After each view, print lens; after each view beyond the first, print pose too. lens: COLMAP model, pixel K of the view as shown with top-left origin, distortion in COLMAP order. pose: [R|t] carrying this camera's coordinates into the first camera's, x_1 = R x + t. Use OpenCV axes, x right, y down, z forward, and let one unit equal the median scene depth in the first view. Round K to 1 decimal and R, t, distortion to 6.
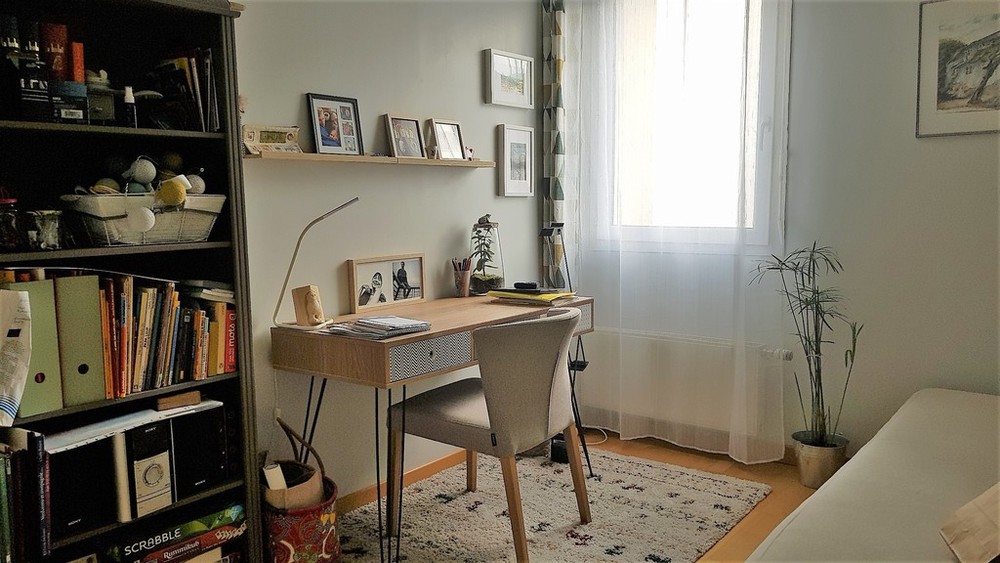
lens RADIAL K [[766.1, 0, 497.4], [0, 766.1, 281.6], [0, 0, 1]] dist [0.005863, 0.002503]
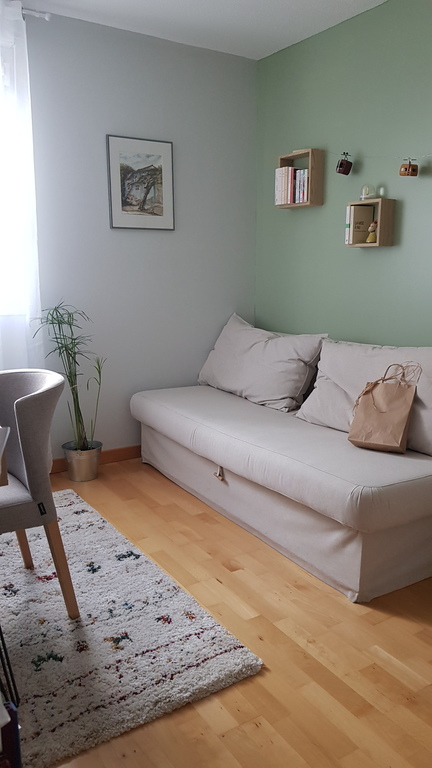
lens RADIAL K [[588.3, 0, 214.5], [0, 588.3, 382.8], [0, 0, 1]] dist [0.005863, 0.002503]
pose [[0.343176, -0.158828, 0.925745, -0.507547], [0.098955, 0.986228, 0.132522, -0.025233], [-0.934044, 0.046129, 0.354166, 0.441648]]
